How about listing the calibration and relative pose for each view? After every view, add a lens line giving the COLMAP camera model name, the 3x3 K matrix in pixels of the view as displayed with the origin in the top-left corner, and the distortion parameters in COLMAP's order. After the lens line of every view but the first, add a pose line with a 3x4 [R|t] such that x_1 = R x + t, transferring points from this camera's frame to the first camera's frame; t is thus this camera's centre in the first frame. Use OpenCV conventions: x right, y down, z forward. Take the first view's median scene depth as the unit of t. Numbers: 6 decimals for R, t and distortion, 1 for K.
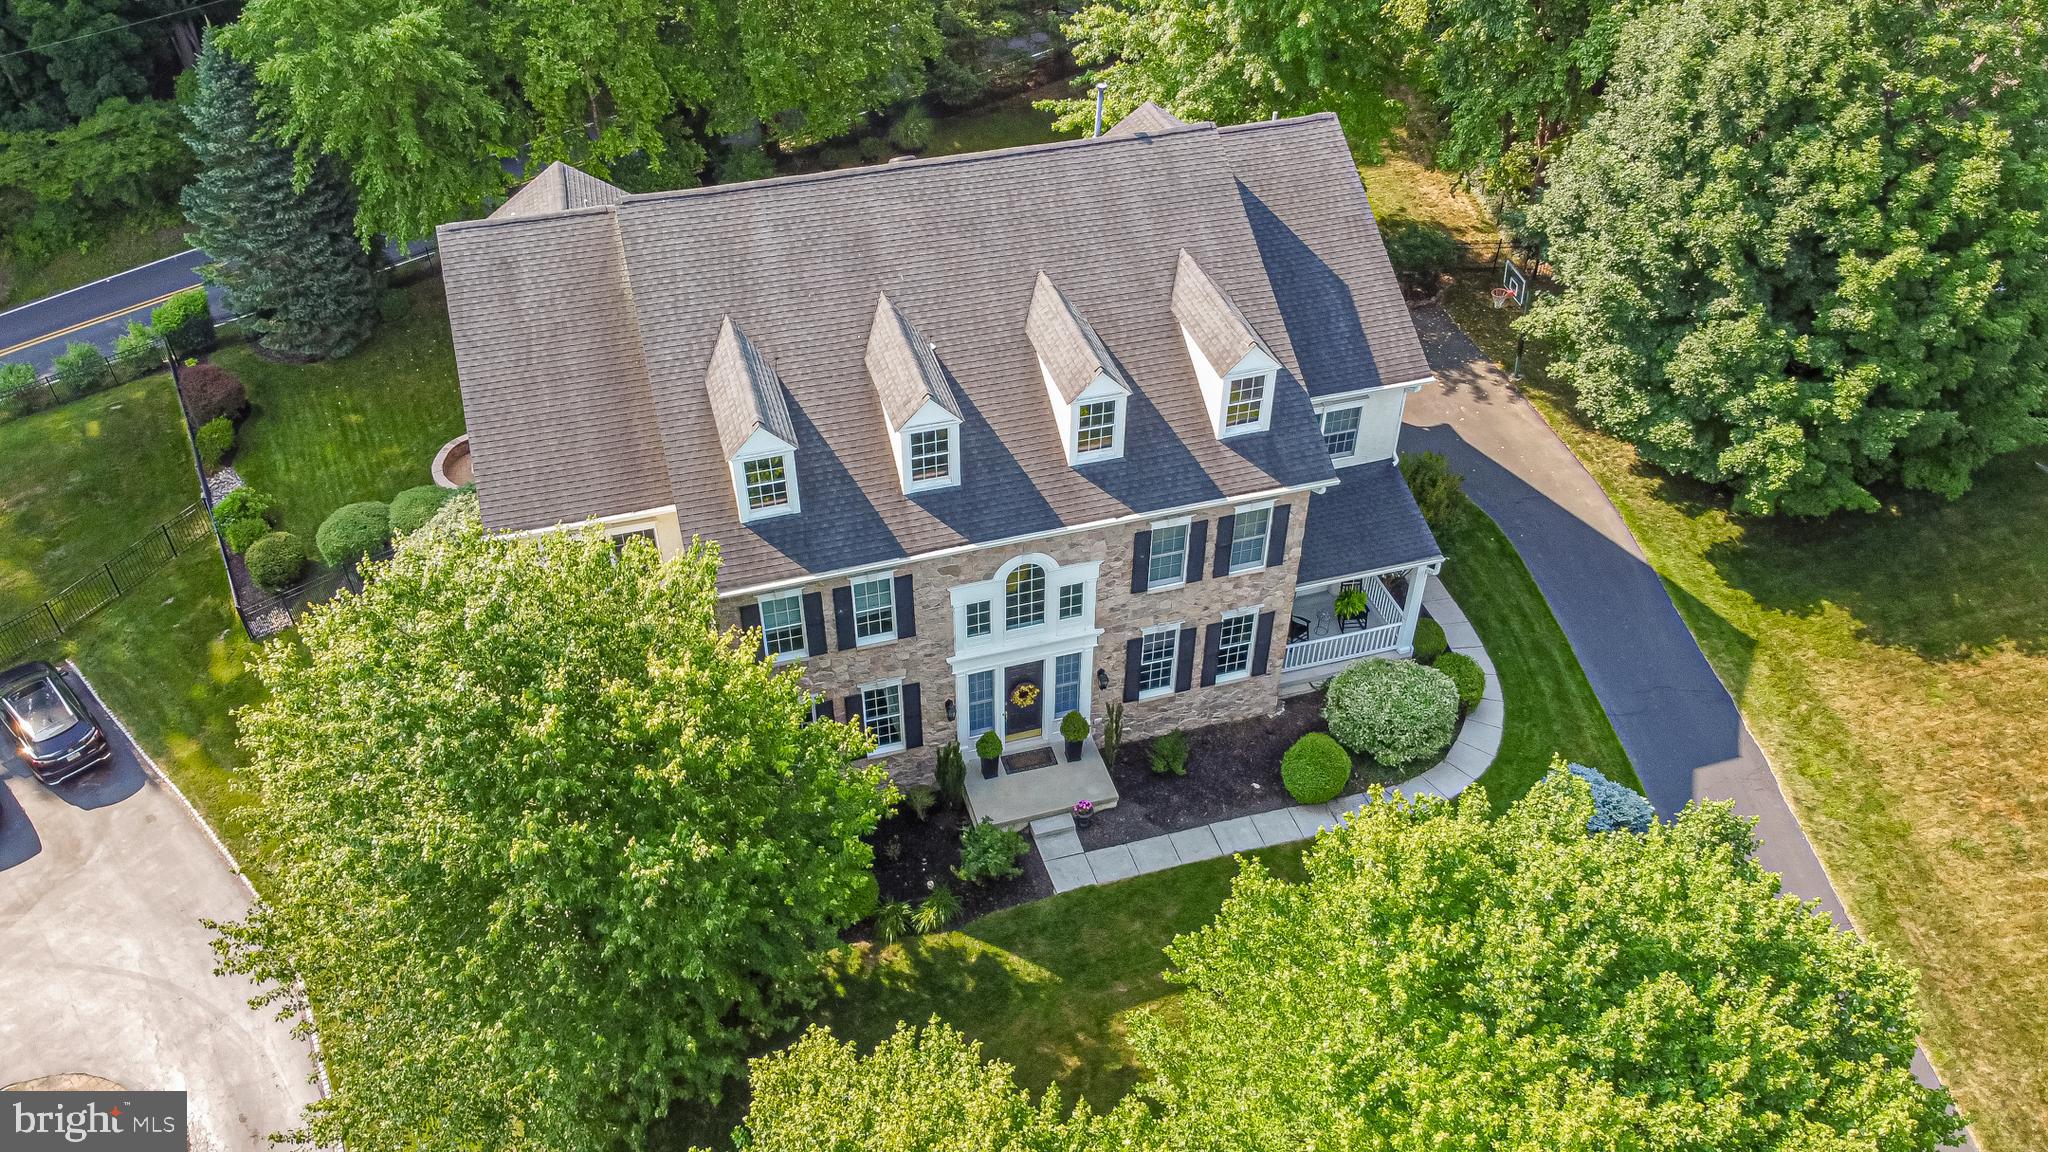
lens RADIAL K [[1613.4, 0, 1026.3], [0, 1613.4, 562.2], [0, 0, 1]] dist [-0.011731, 0.003550]
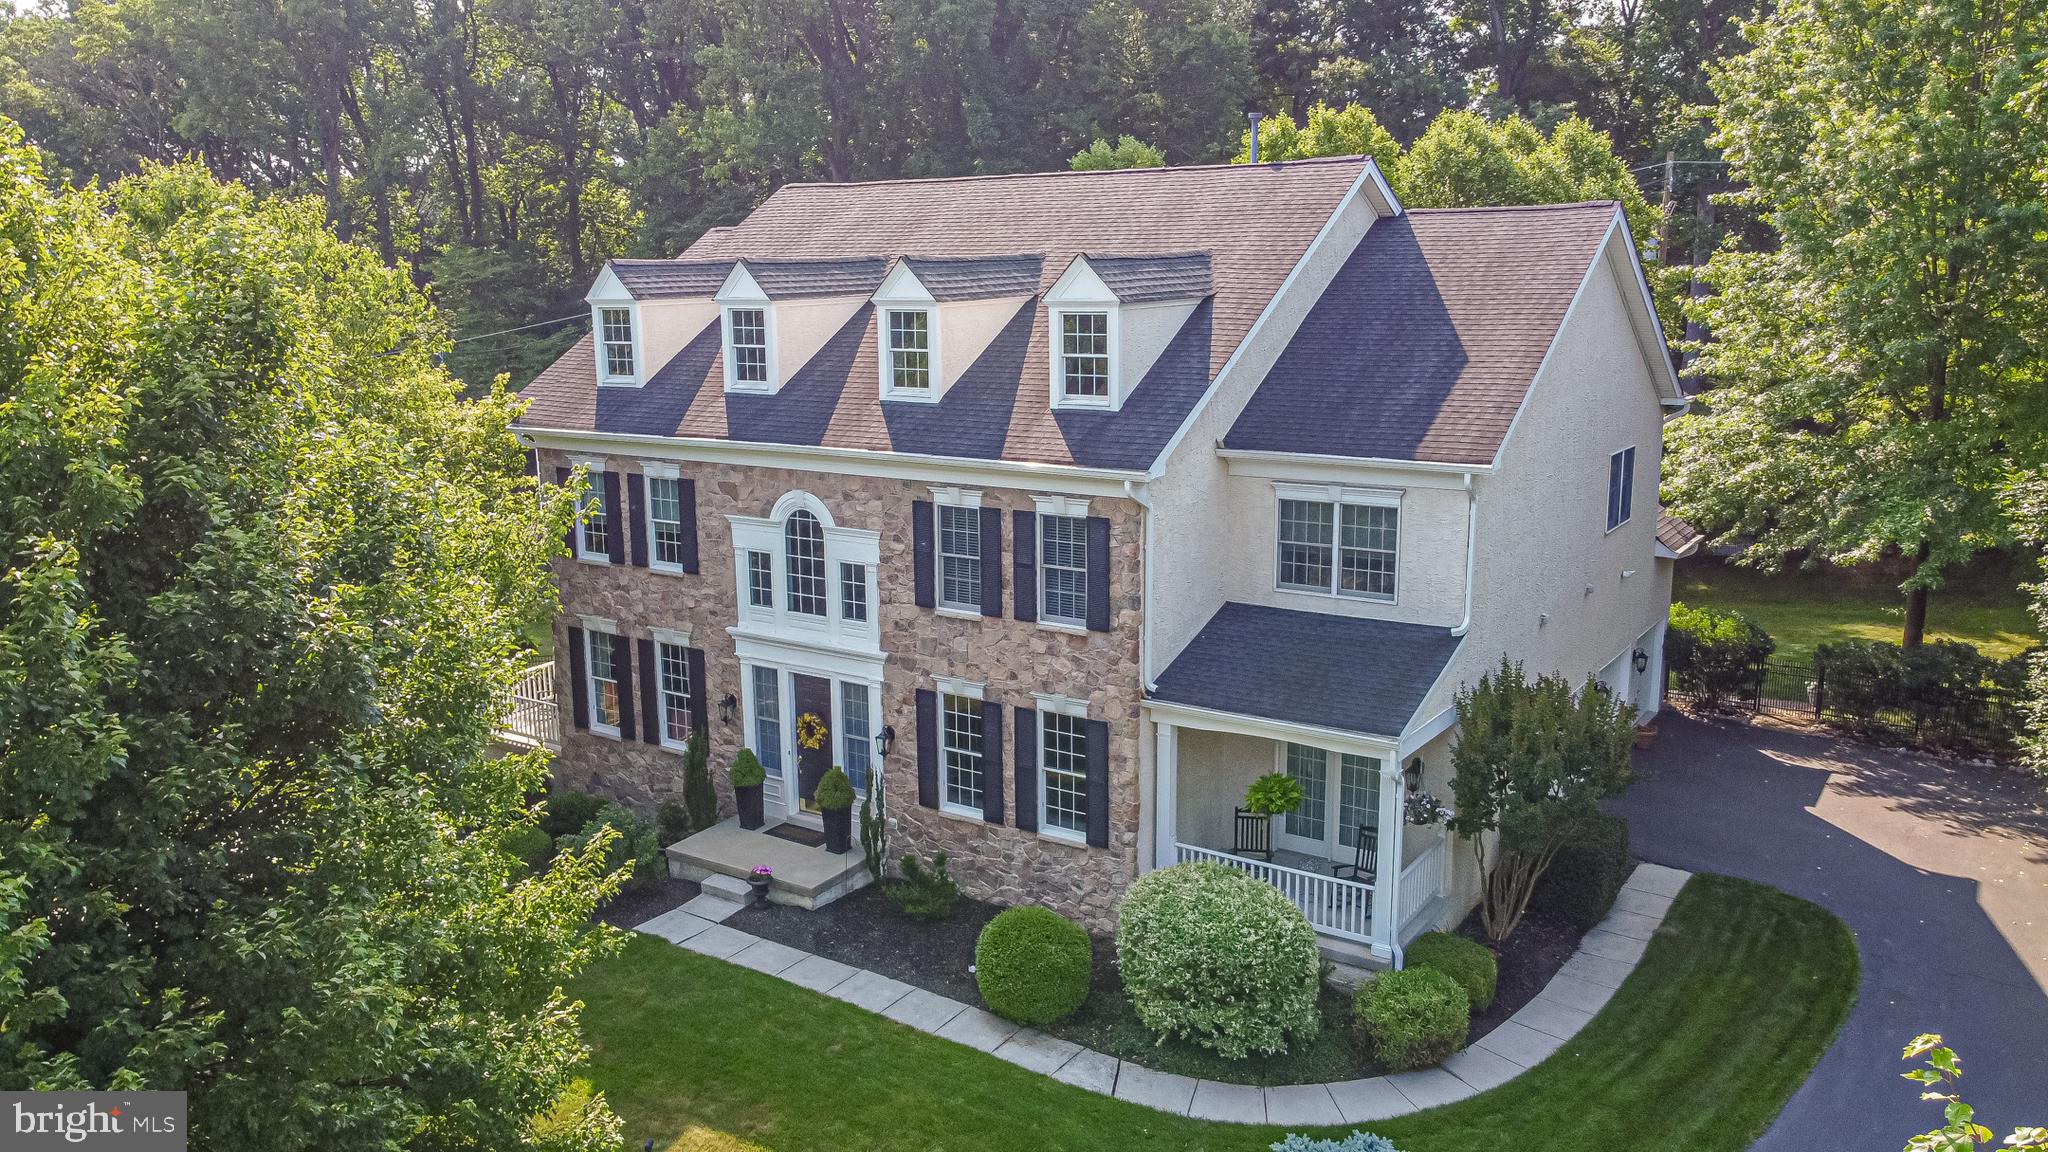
lens RADIAL K [[1563.3, 0, 1005.7], [0, 1563.3, 600.2], [0, 0, 1]] dist [0.007647, 0.006489]
pose [[0.631412, 0.156481, -0.759495, 0.614249], [-0.484776, 0.844097, -0.229110, 0.156656], [0.605236, 0.512848, 0.608831, 0.583195]]
